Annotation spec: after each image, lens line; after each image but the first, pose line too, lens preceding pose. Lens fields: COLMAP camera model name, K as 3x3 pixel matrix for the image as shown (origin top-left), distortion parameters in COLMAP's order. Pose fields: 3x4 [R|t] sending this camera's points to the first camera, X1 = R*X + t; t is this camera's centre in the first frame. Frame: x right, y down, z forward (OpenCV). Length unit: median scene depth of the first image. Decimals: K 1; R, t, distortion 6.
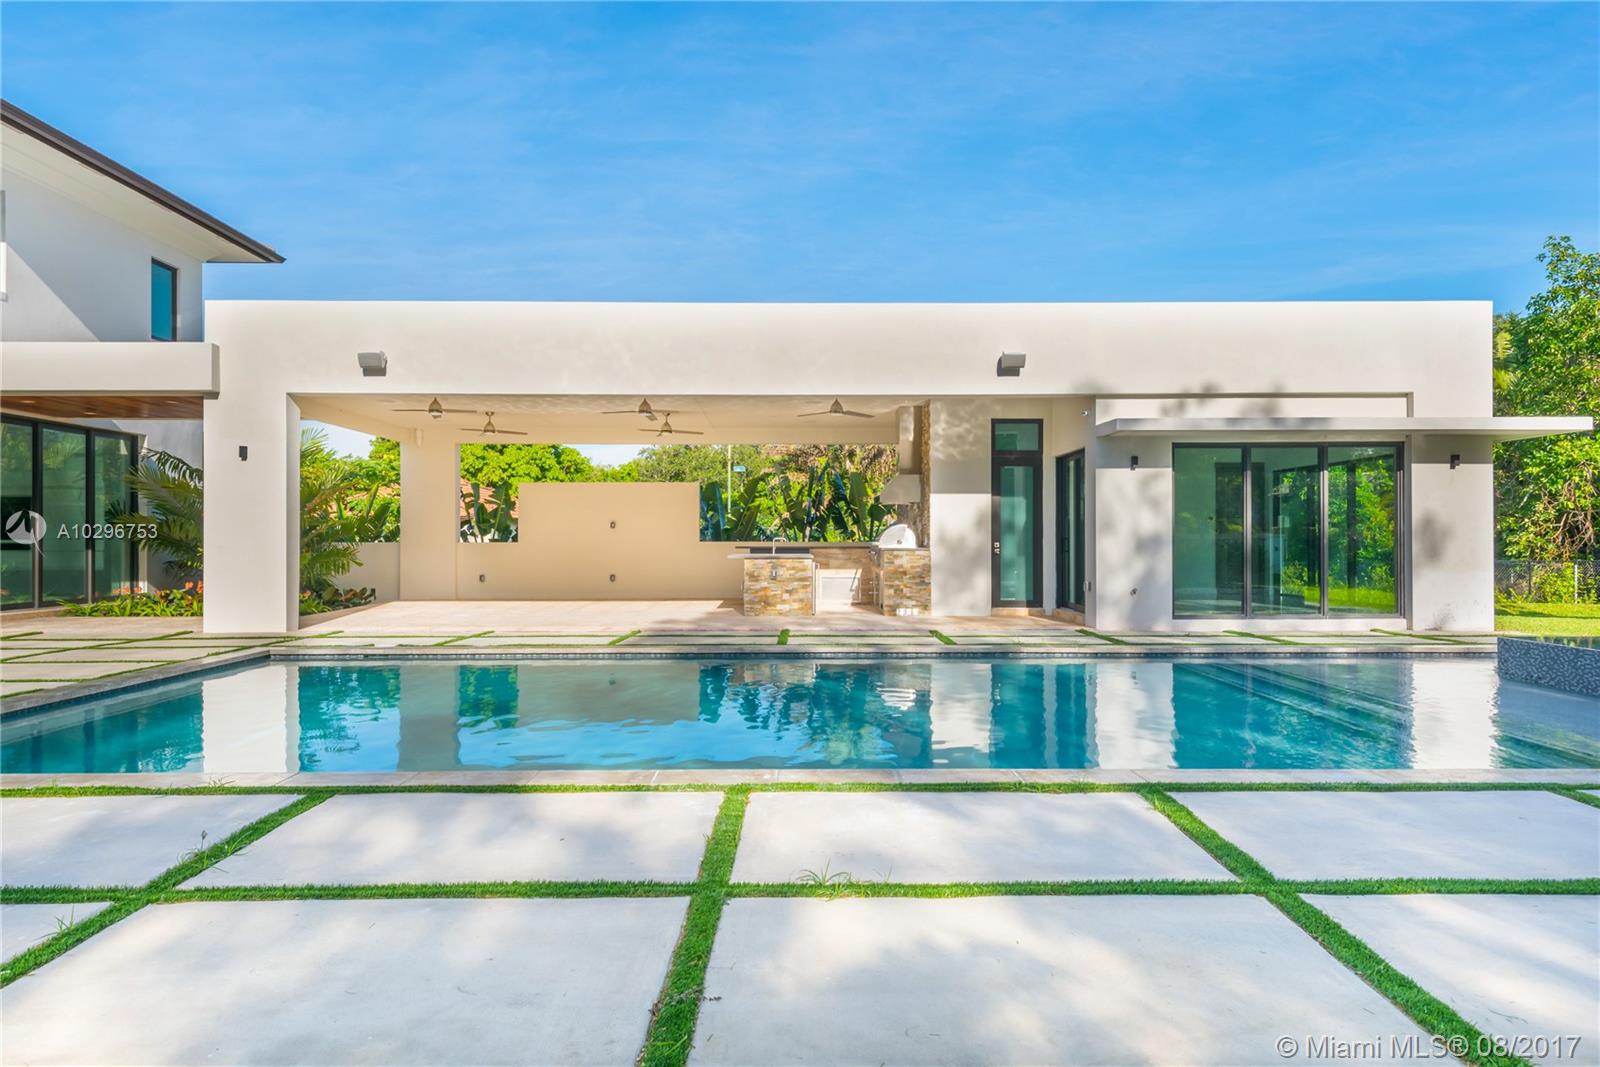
lens RADIAL K [[1061.7, 0, 800.0], [0, 1061.7, 533.5], [0, 0, 1]] dist [0.006372, 0.001756]
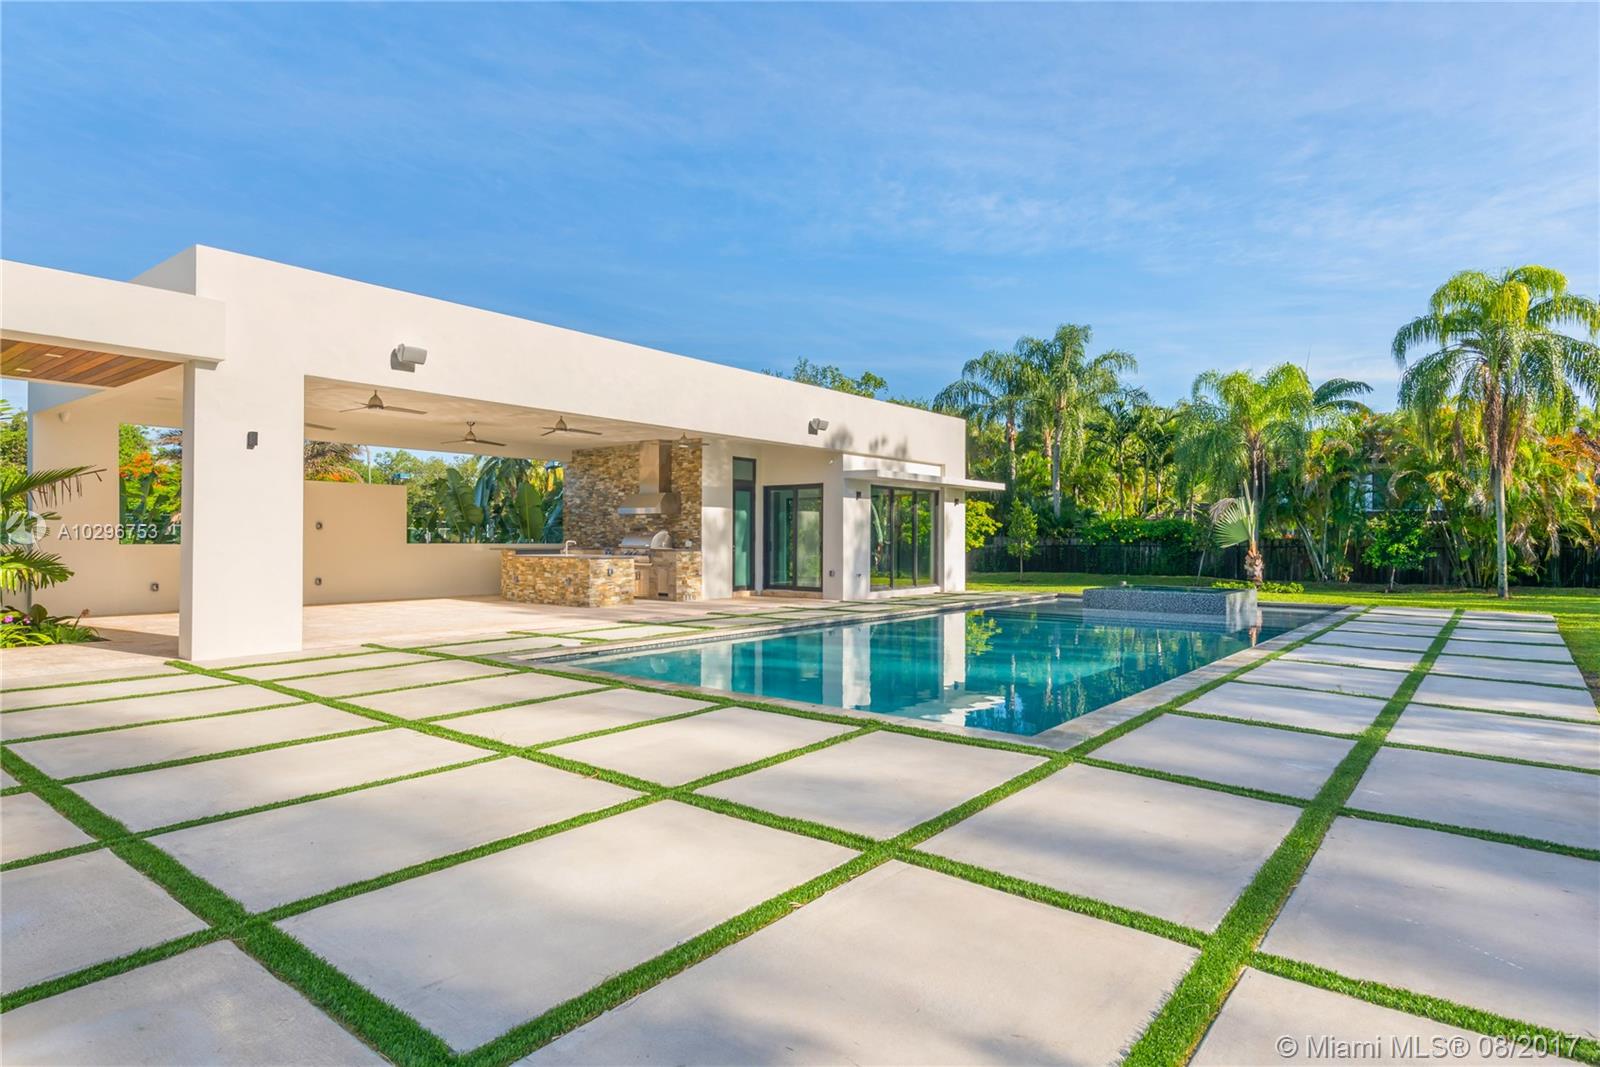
lens RADIAL K [[885.5, 0, 800.0], [0, 885.5, 533.5], [0, 0, 1]] dist [-0.001824, -0.000235]
pose [[0.628144, 0.008286, 0.778053, -0.778864], [-0.007628, 0.999961, -0.004491, -0.002556], [-0.778059, -0.003113, 0.628183, 0.226901]]
